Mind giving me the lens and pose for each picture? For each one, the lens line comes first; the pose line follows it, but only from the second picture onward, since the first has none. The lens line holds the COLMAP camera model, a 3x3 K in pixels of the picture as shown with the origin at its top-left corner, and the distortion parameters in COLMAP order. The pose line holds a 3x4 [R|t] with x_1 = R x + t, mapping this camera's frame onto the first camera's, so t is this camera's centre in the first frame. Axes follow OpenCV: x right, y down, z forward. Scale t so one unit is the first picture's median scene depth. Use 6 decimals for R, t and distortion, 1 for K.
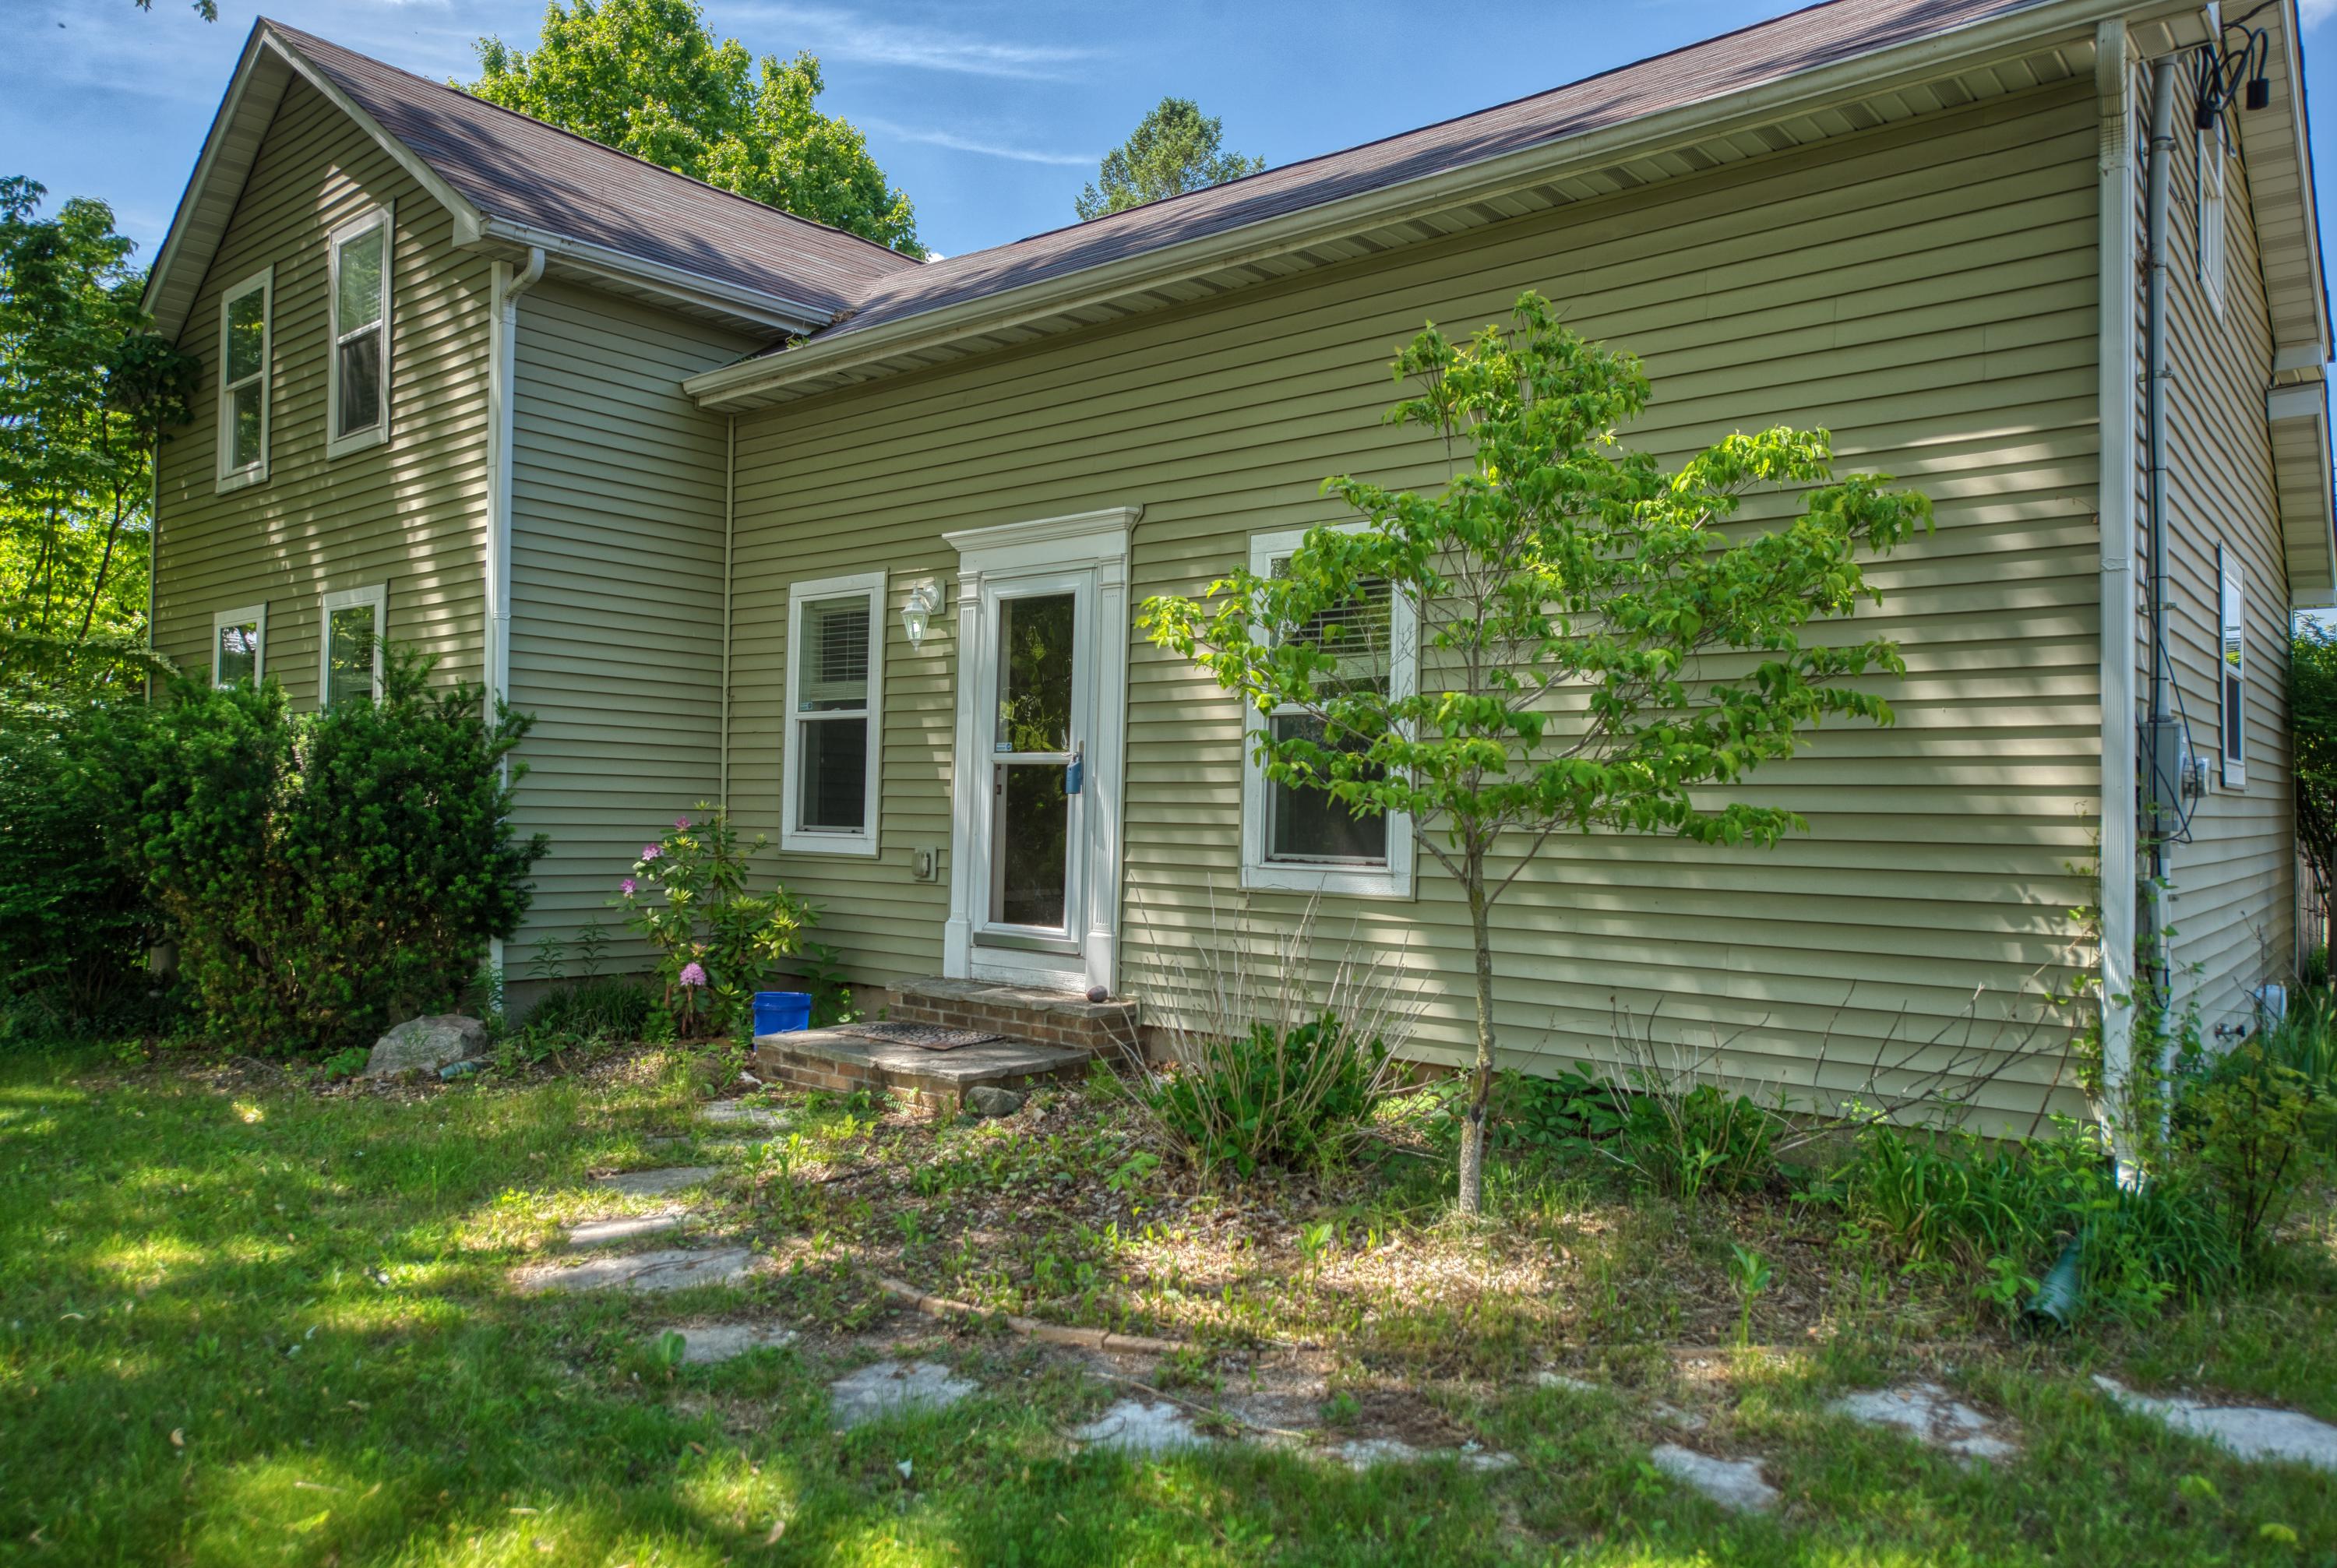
lens RADIAL K [[1578.2, 0, 1180.2], [0, 1578.2, 771.7], [0, 0, 1]] dist [0.006748, -0.002256]
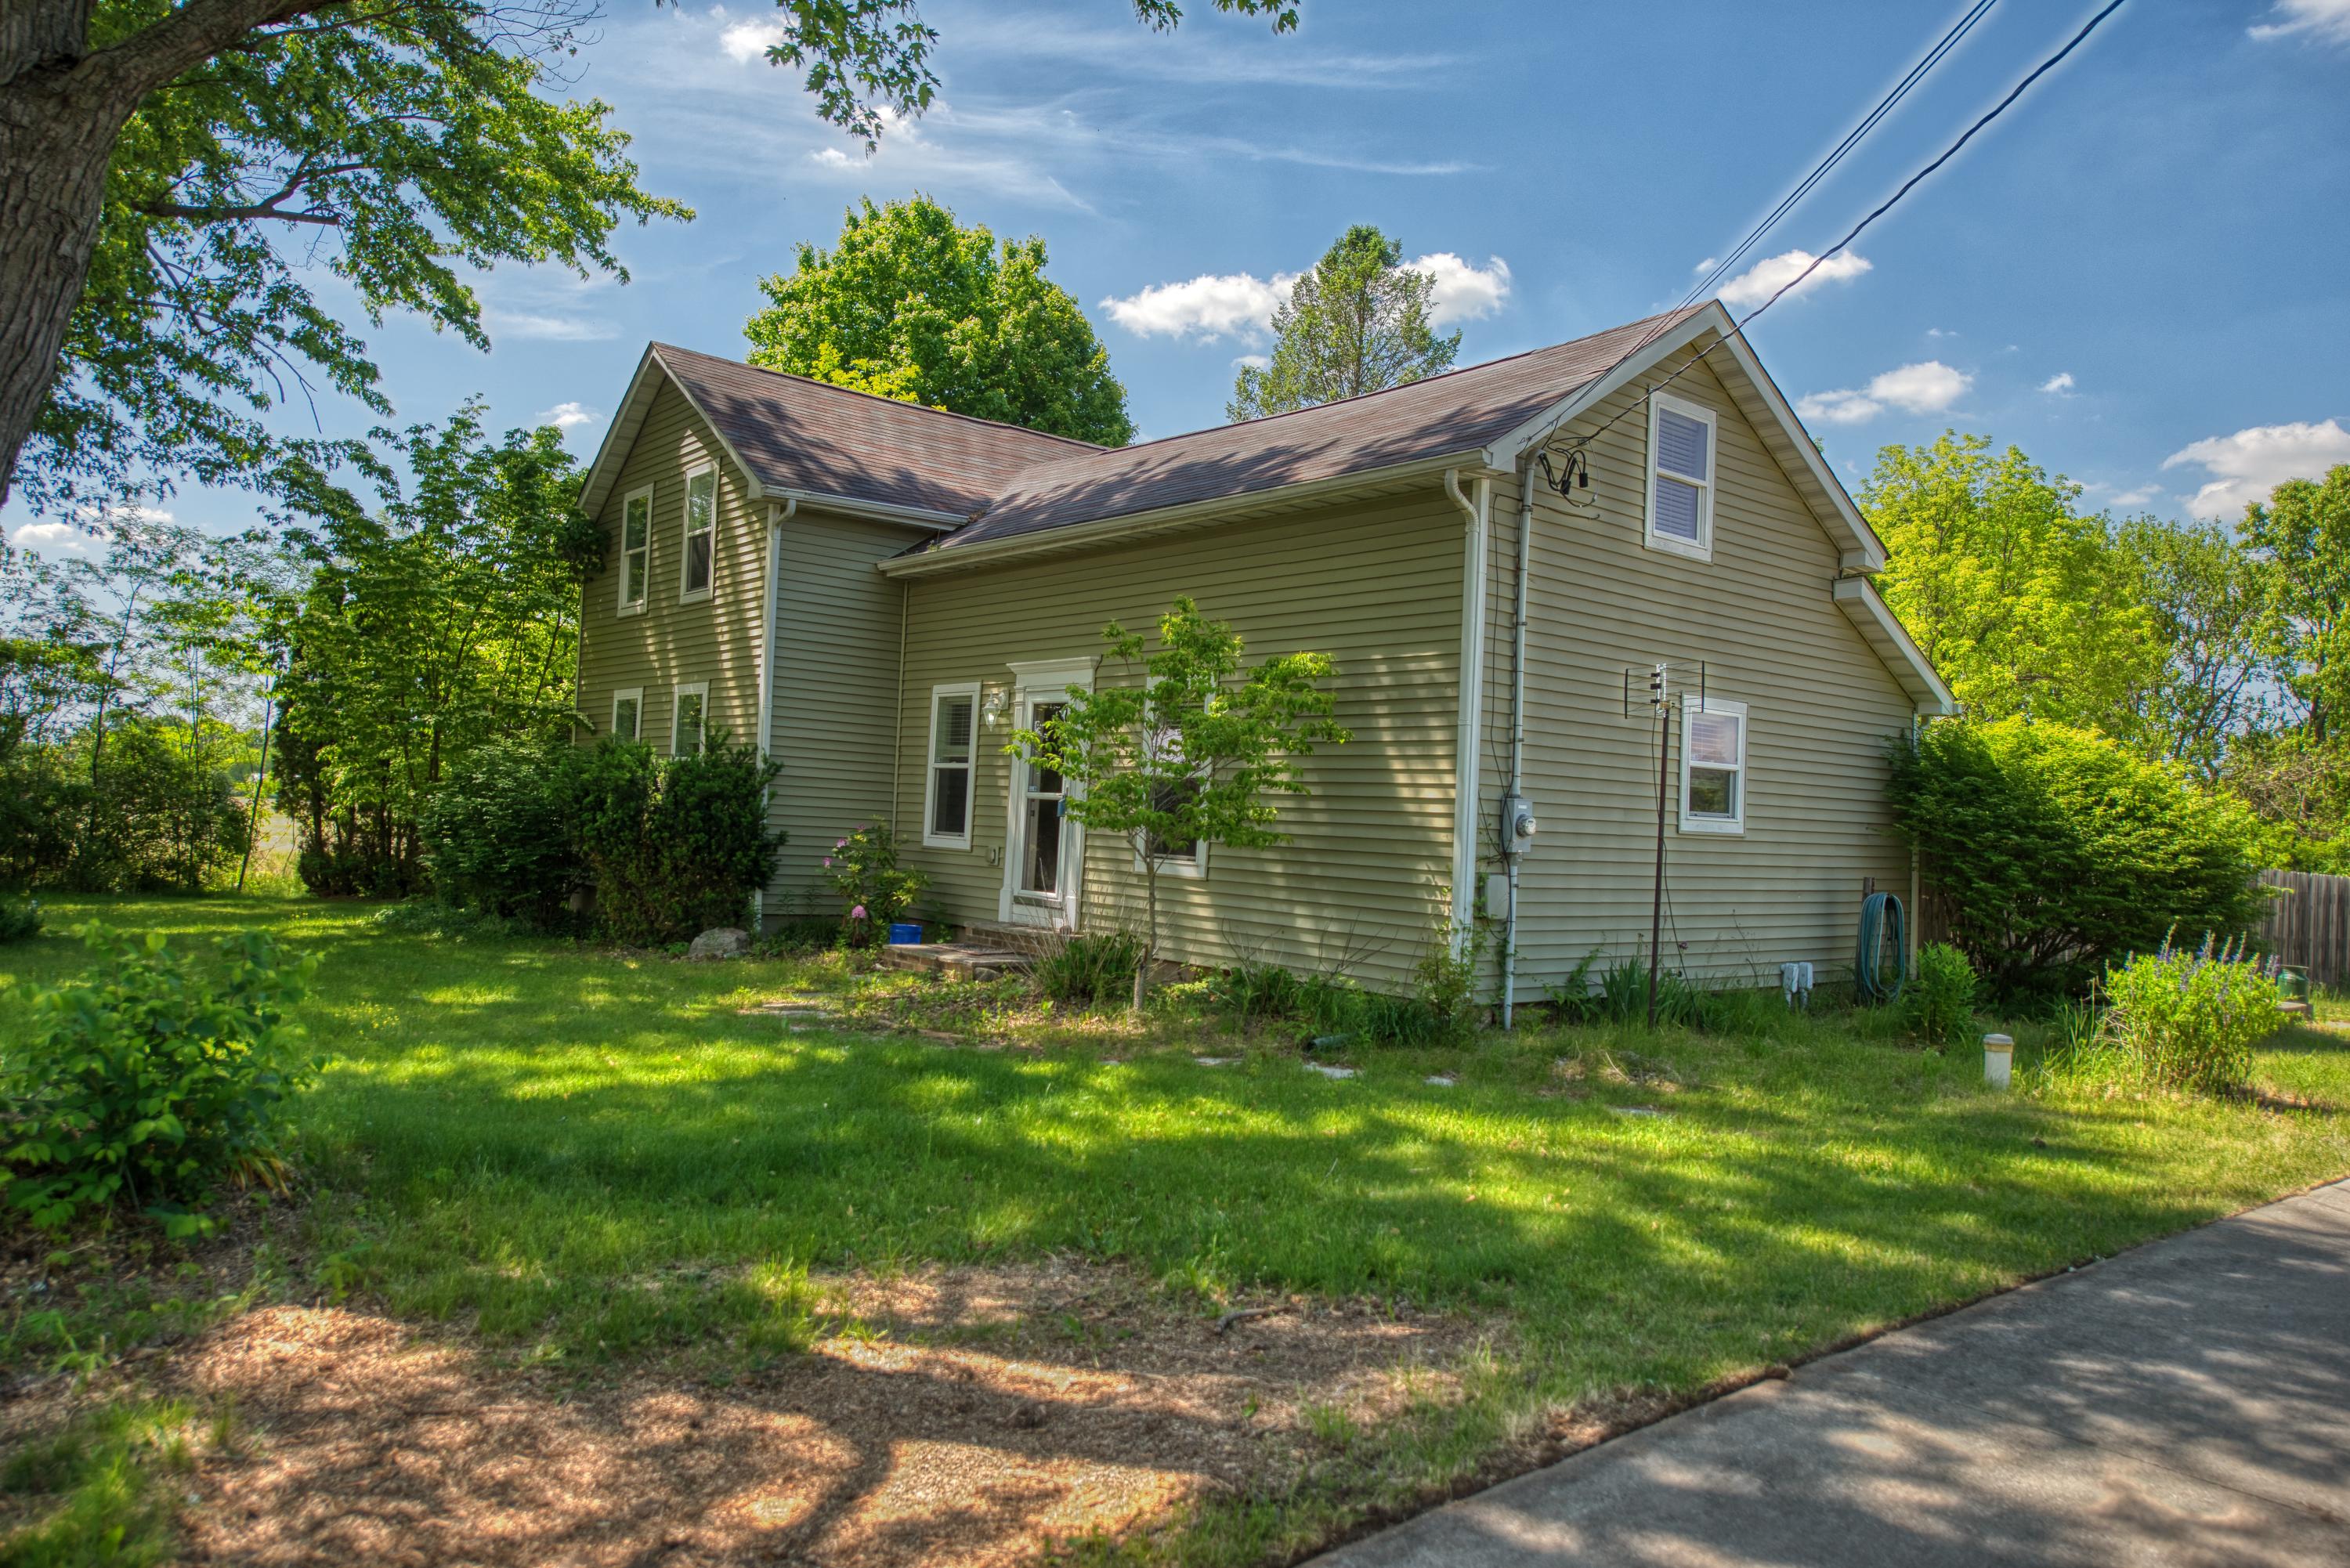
lens RADIAL K [[1591.7, 0, 1165.0], [0, 1591.7, 782.1], [0, 0, 1]] dist [0.004241, 0.003466]
pose [[0.979858, 0.026388, -0.197943, 0.343384], [-0.027843, 0.999602, -0.004566, -0.017422], [0.197743, 0.009985, 0.980203, -0.623760]]
